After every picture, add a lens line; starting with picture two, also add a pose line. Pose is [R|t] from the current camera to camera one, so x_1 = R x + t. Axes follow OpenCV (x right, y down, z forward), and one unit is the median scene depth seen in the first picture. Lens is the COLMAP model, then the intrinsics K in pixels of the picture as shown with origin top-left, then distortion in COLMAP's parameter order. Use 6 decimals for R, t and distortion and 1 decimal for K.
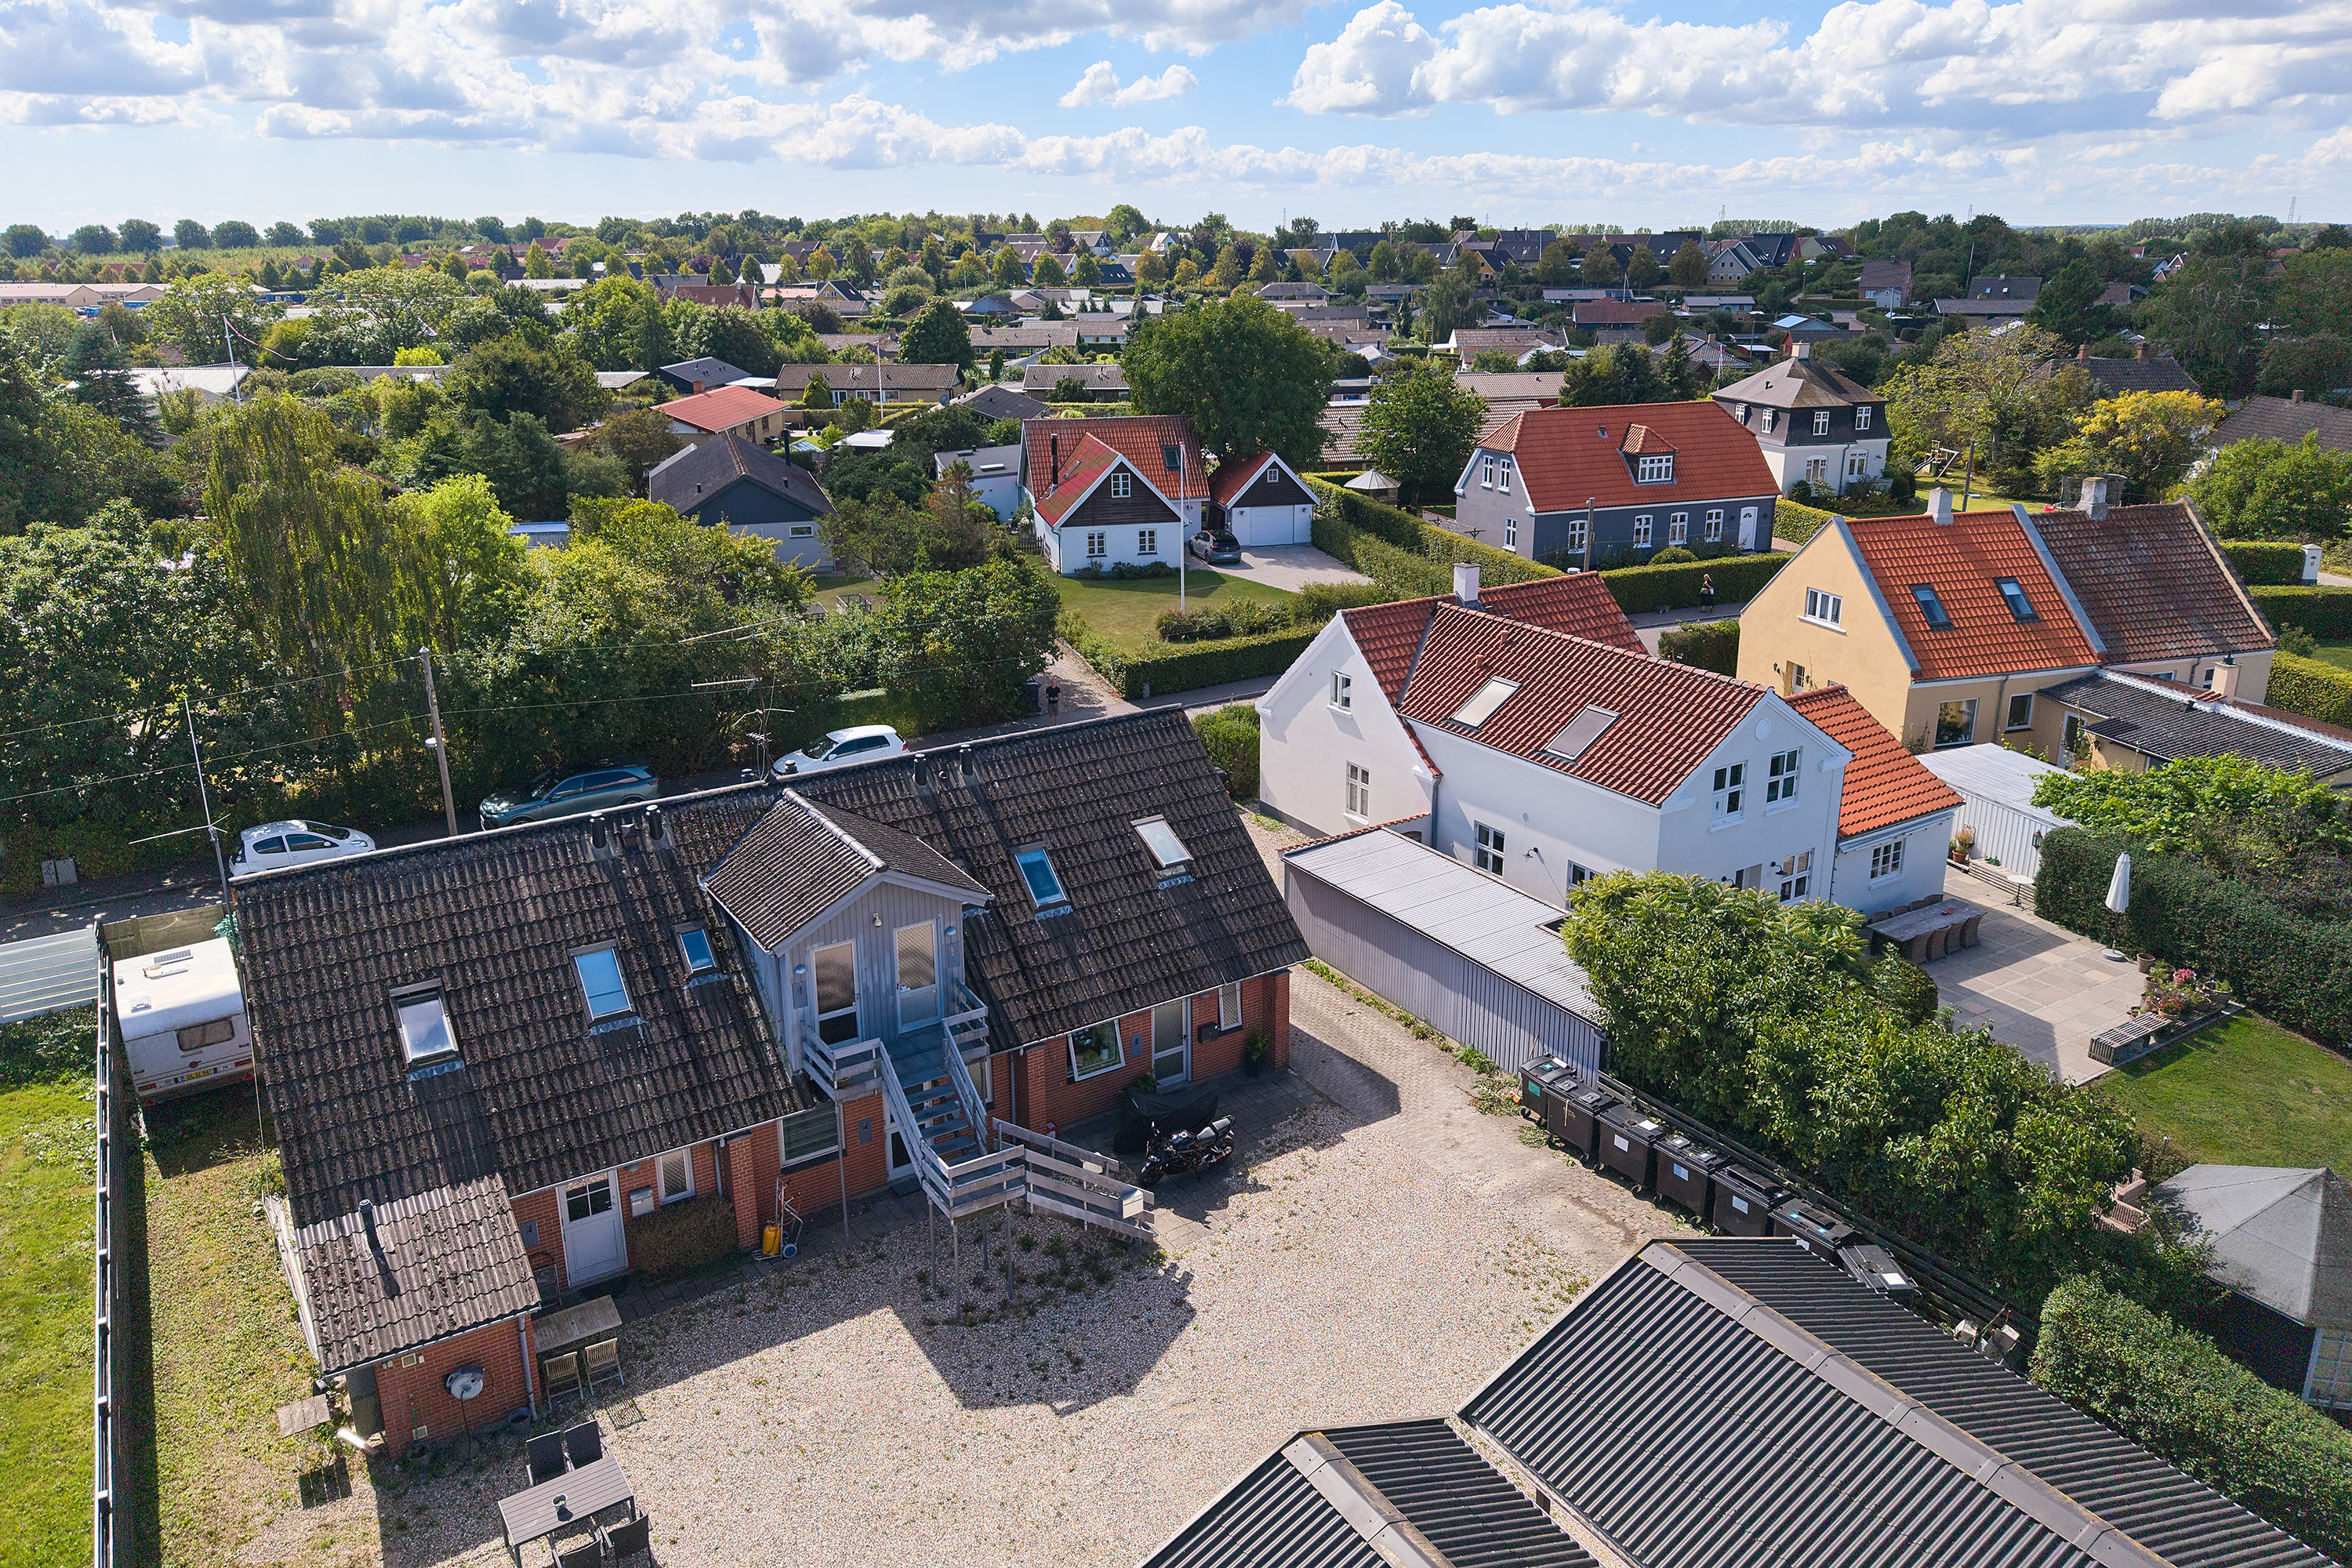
lens RADIAL K [[1569.7, 0, 1176.0], [0, 1569.7, 784.0], [0, 0, 1]] dist [0.073165, -0.089832]
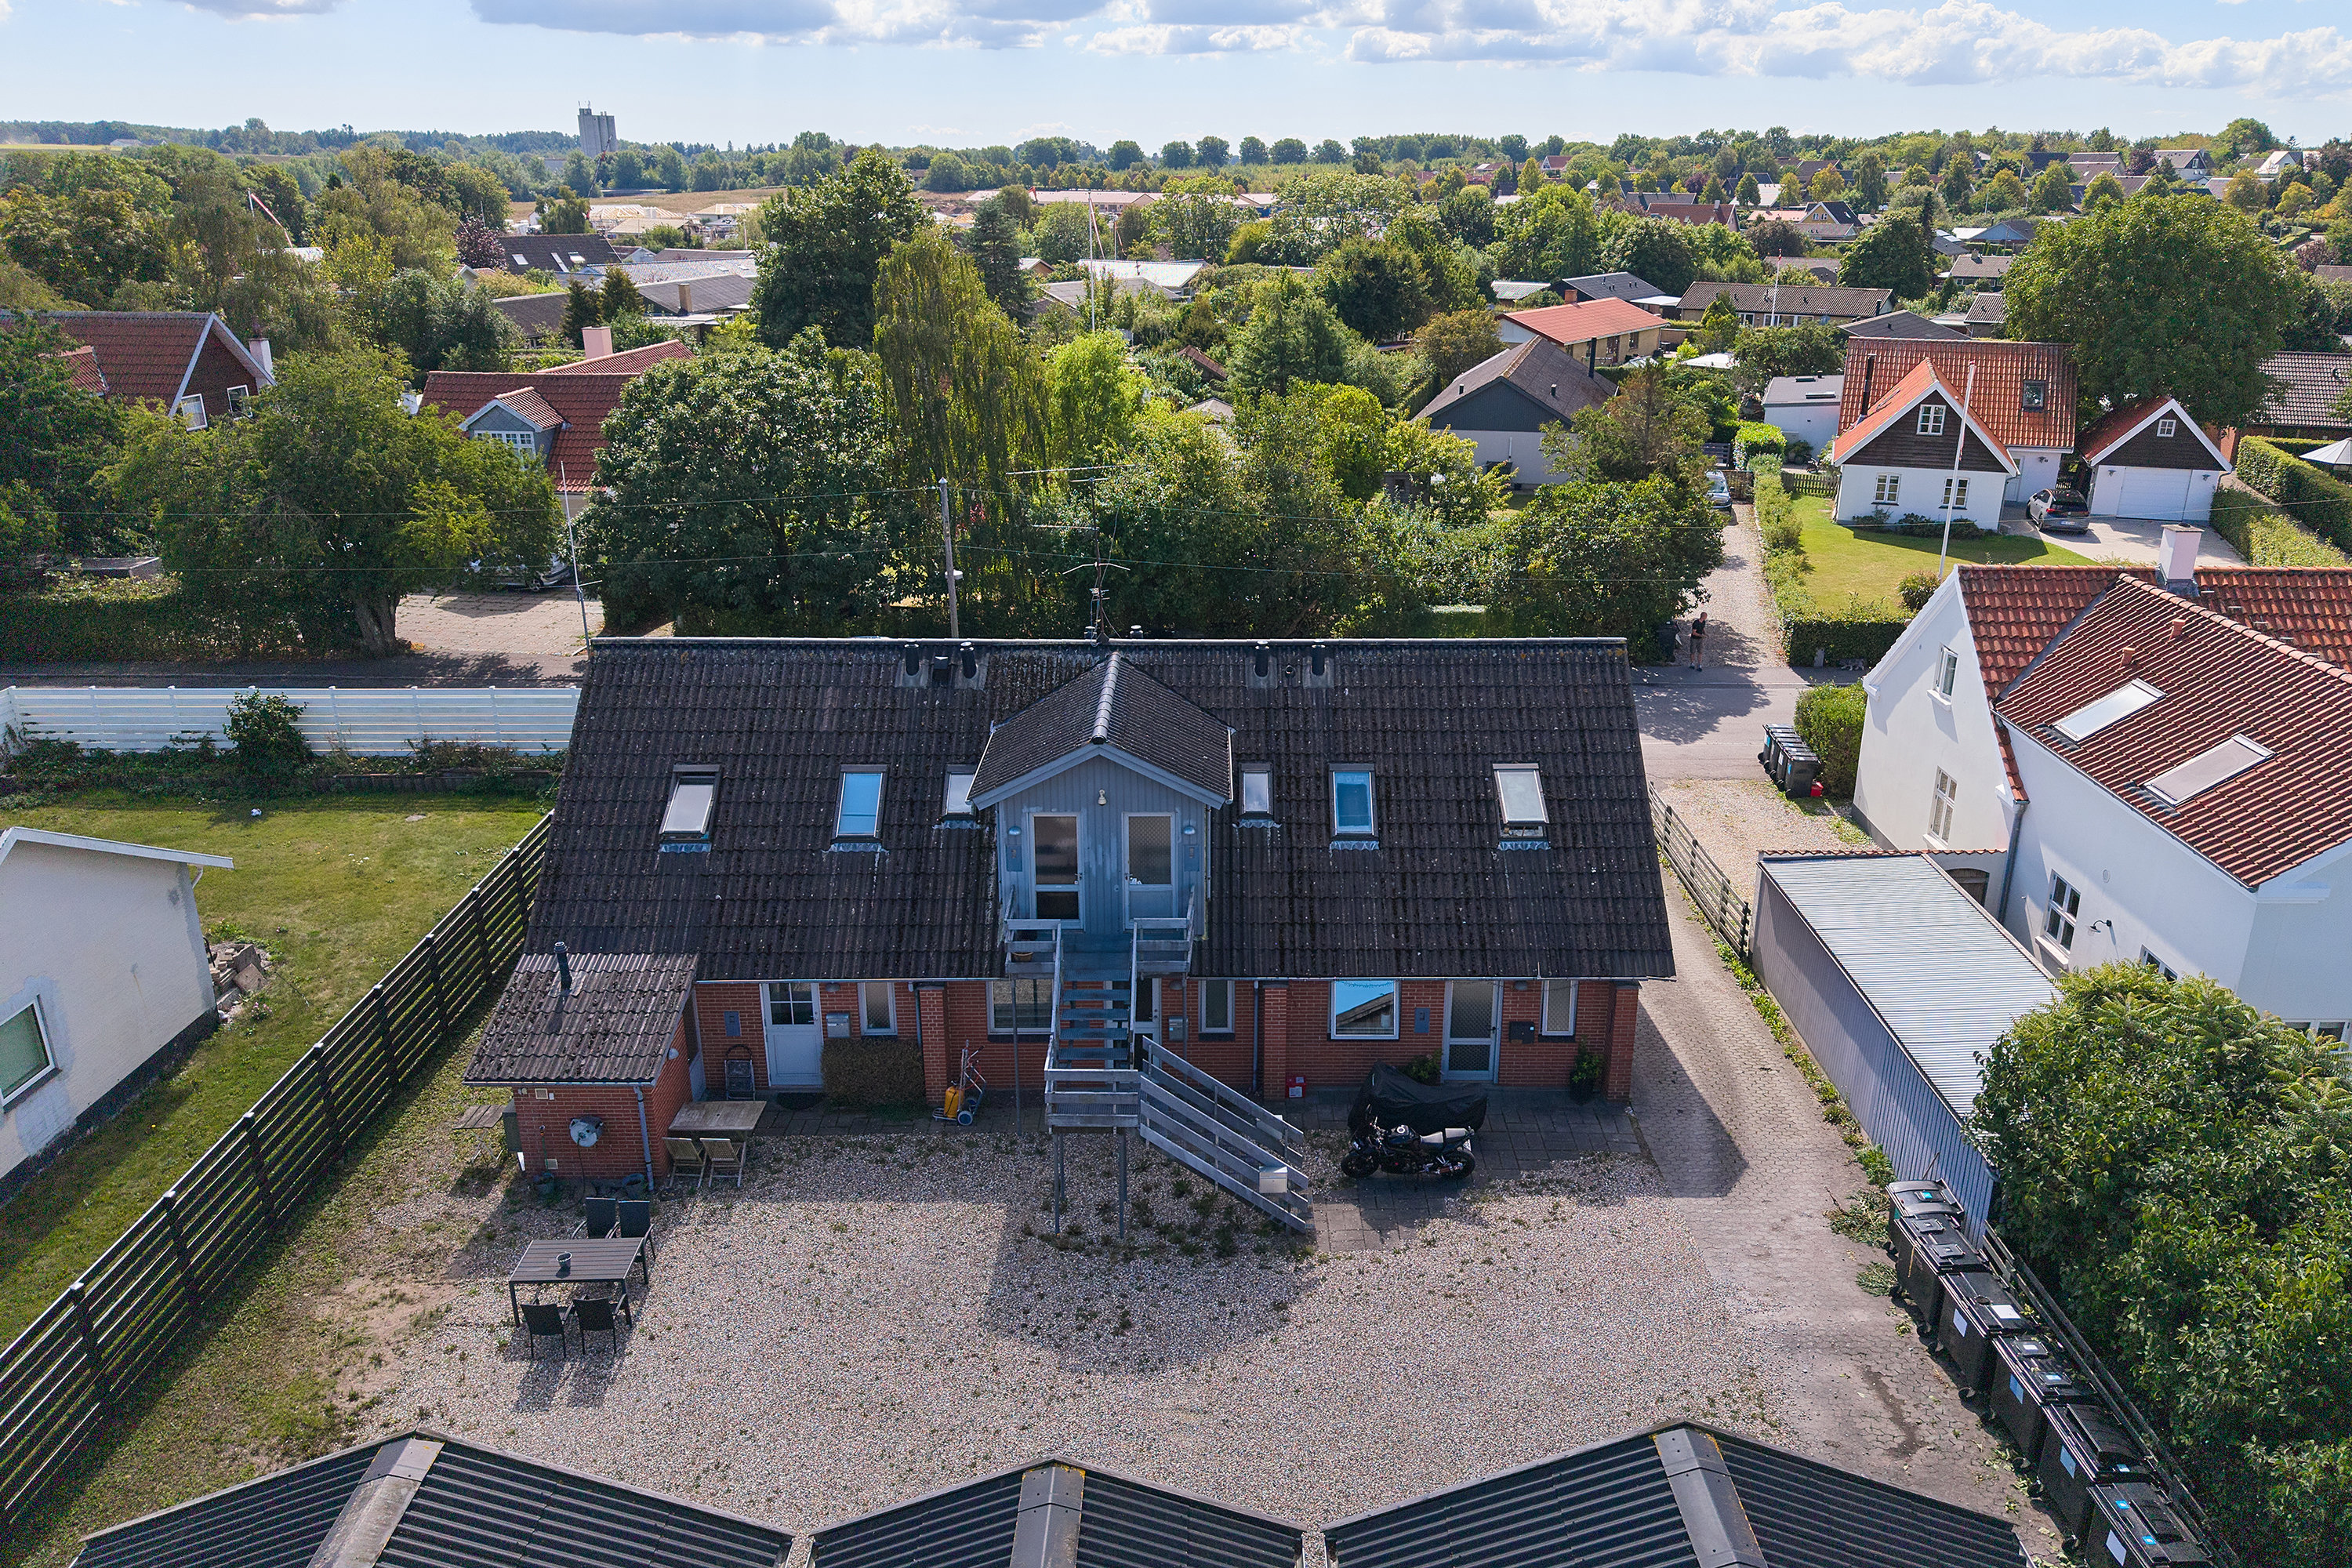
lens RADIAL K [[1662.5, 0, 1176.1], [0, 1662.5, 804.8], [0, 0, 1]] dist [0.094765, -0.111590]
pose [[0.857857, 0.201297, -0.472822, 0.199538], [-0.181606, 0.979471, 0.087501, -0.000929], [0.480729, 0.010805, 0.876803, 0.115873]]
